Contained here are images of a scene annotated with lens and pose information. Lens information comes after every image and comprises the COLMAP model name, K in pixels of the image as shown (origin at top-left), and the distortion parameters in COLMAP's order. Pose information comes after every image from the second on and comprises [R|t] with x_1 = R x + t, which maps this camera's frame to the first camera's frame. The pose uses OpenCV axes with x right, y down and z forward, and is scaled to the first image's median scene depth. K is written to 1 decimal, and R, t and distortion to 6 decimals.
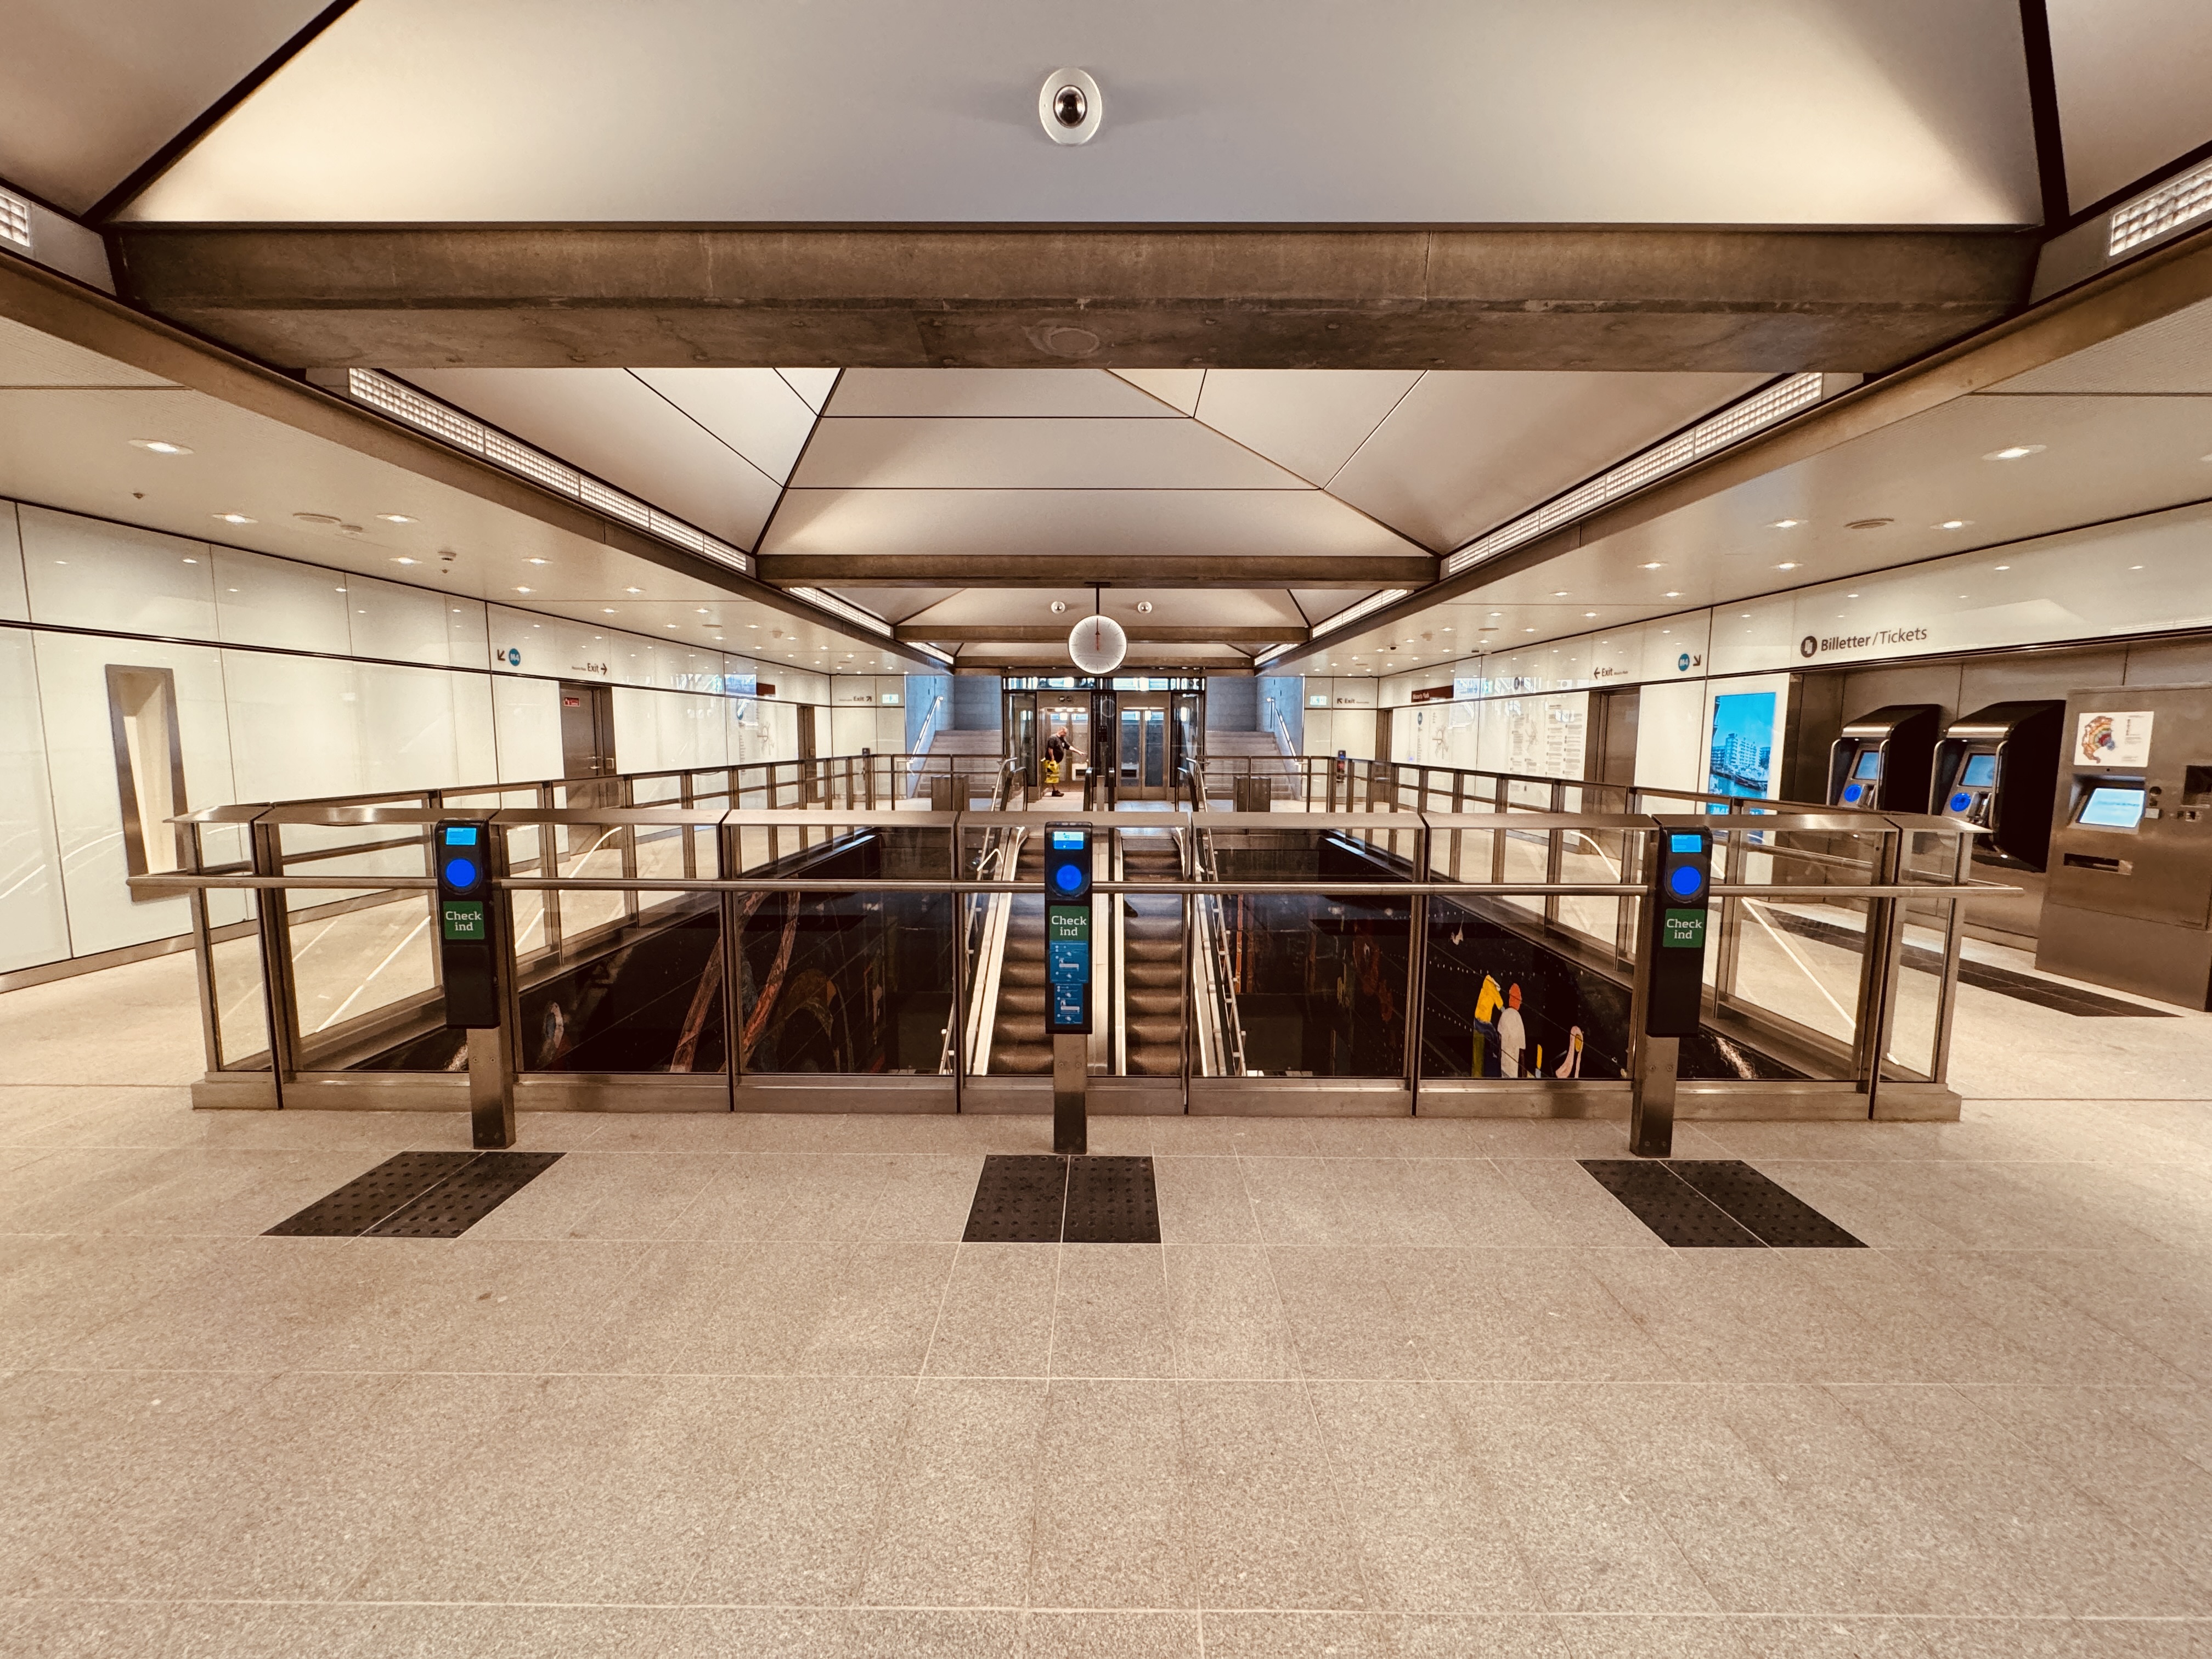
lens RADIAL K [[881.4, 0, 1105.6], [0, 881.4, 832.5], [0, 0, 1]] dist [-0.000513, -0.000070]
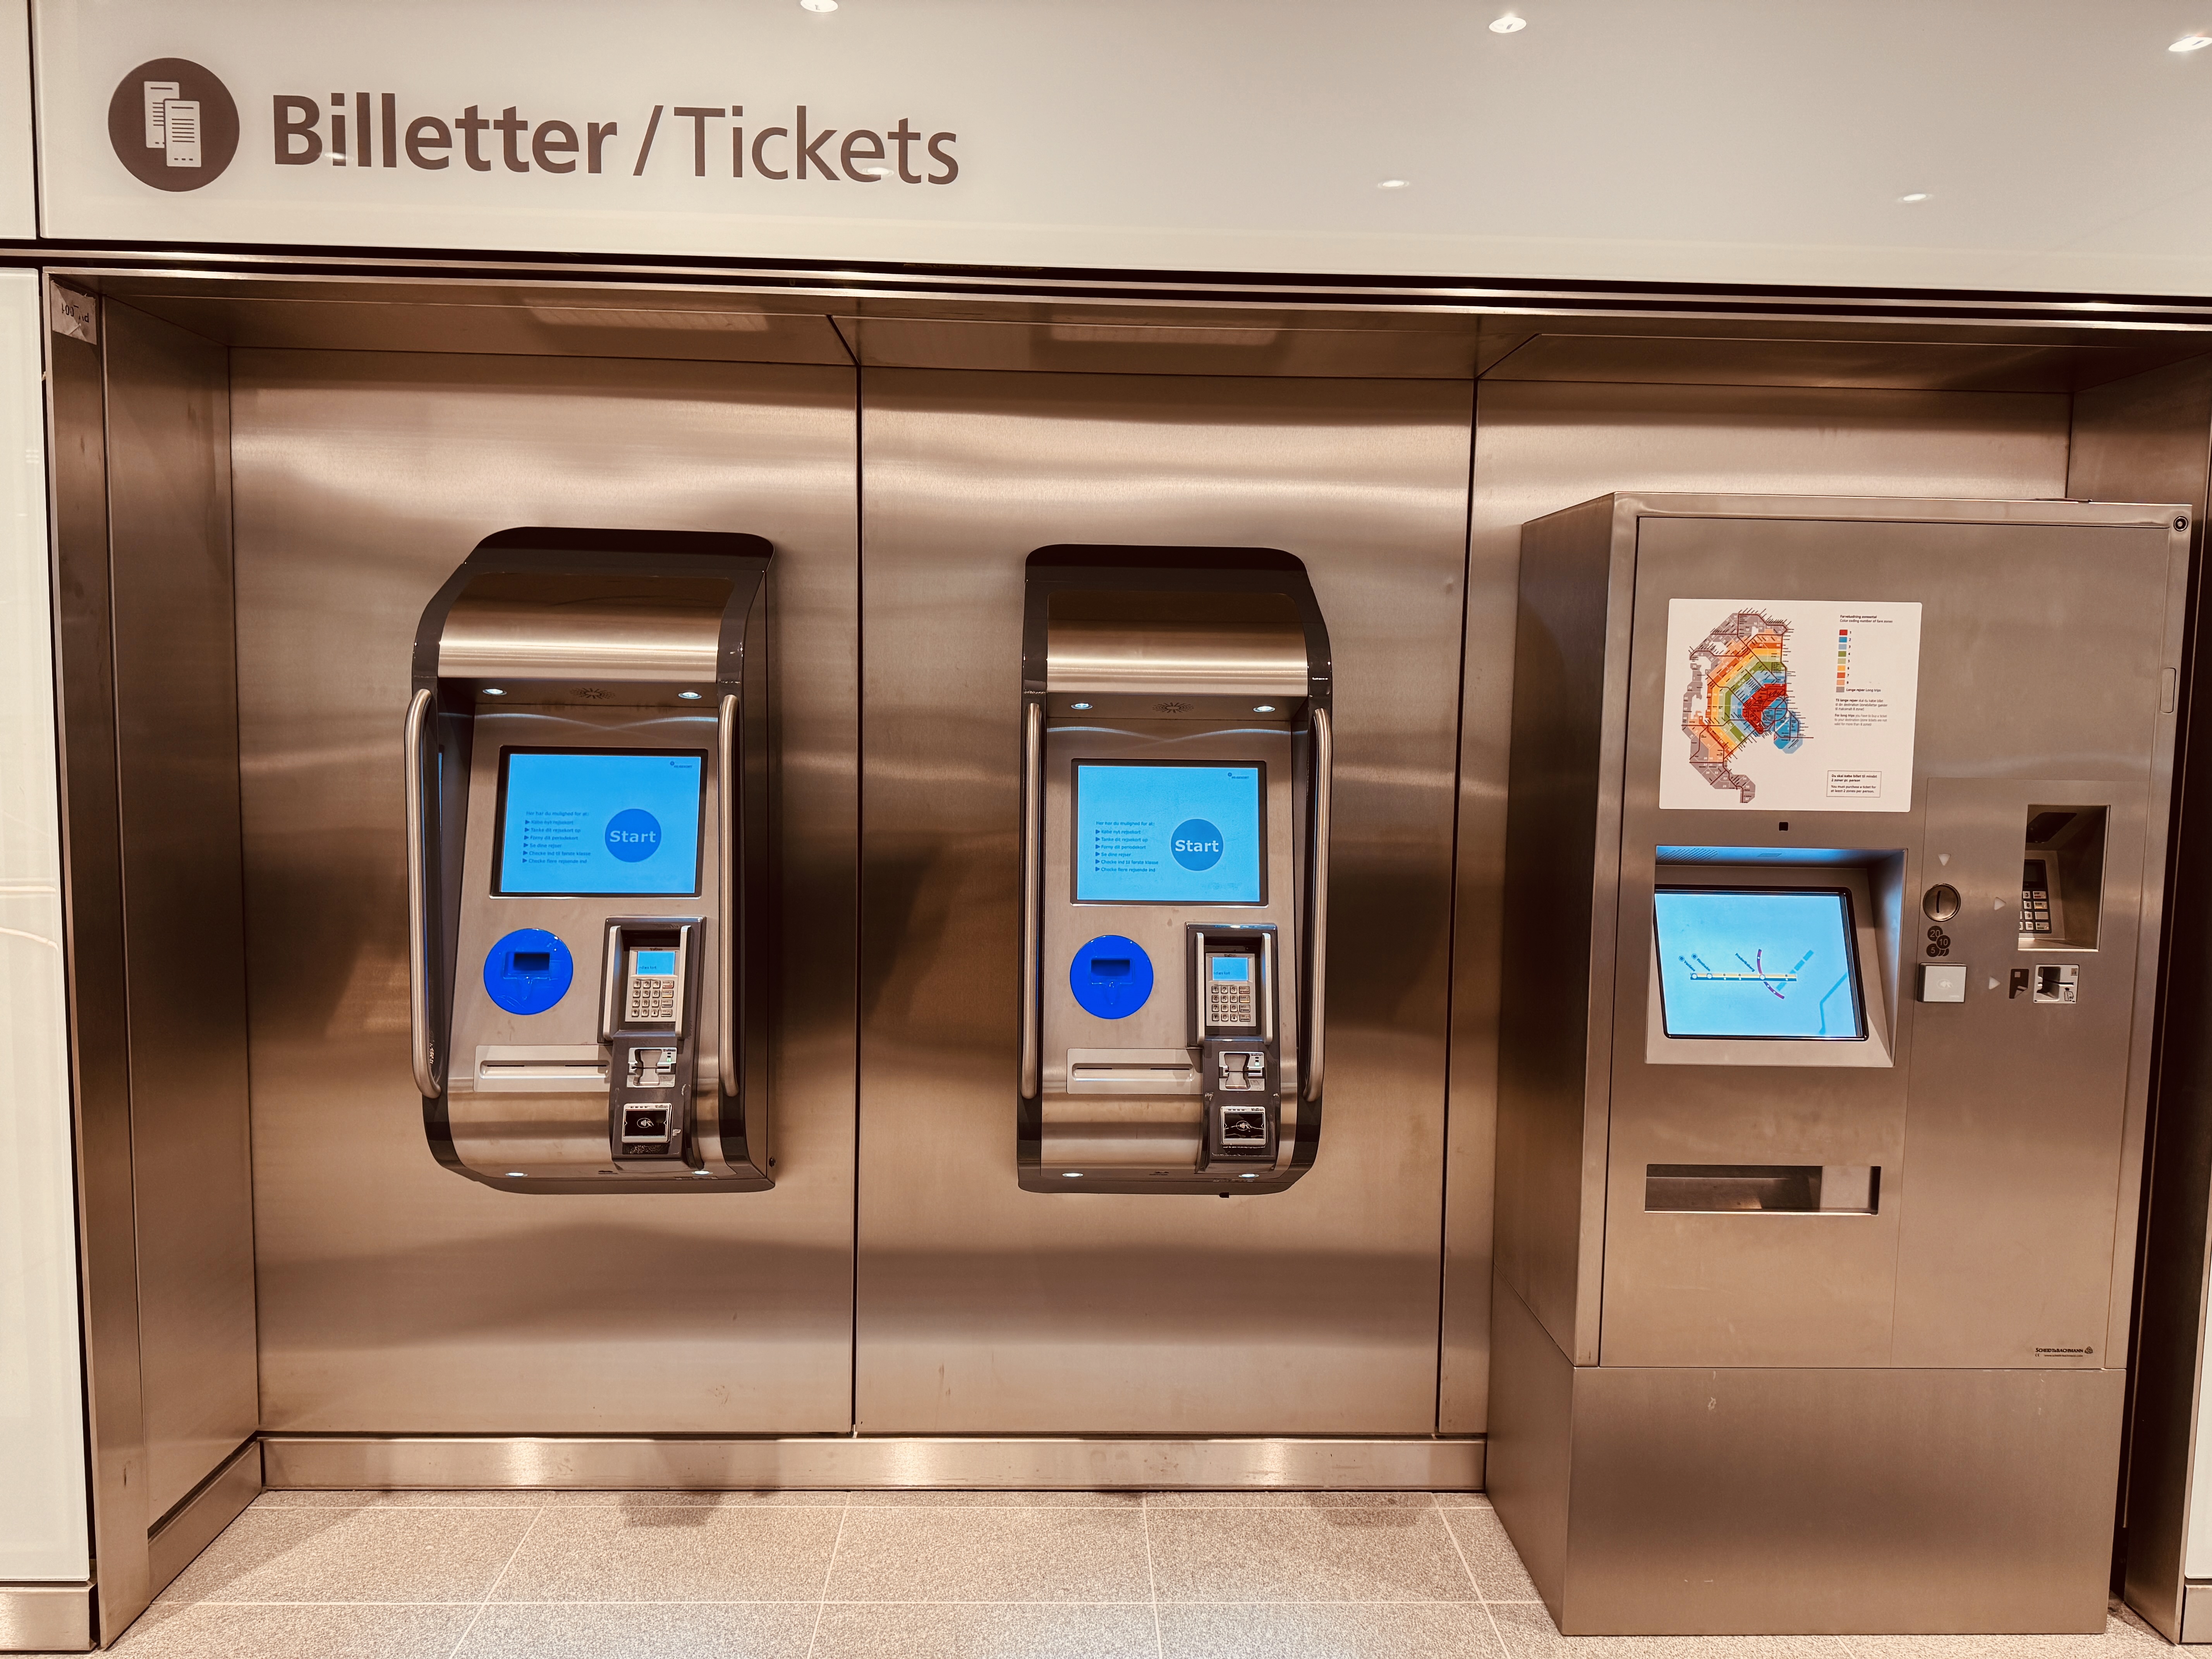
lens RADIAL K [[1544.9, 0, 1103.9], [0, 1544.9, 824.5], [0, 0, 1]] dist [0.049223, -0.066953]
pose [[-0.035400, -0.091130, 0.995210, 0.682075], [0.090458, 0.991454, 0.094004, -0.128573], [-0.995271, 0.093352, -0.026854, 1.179850]]
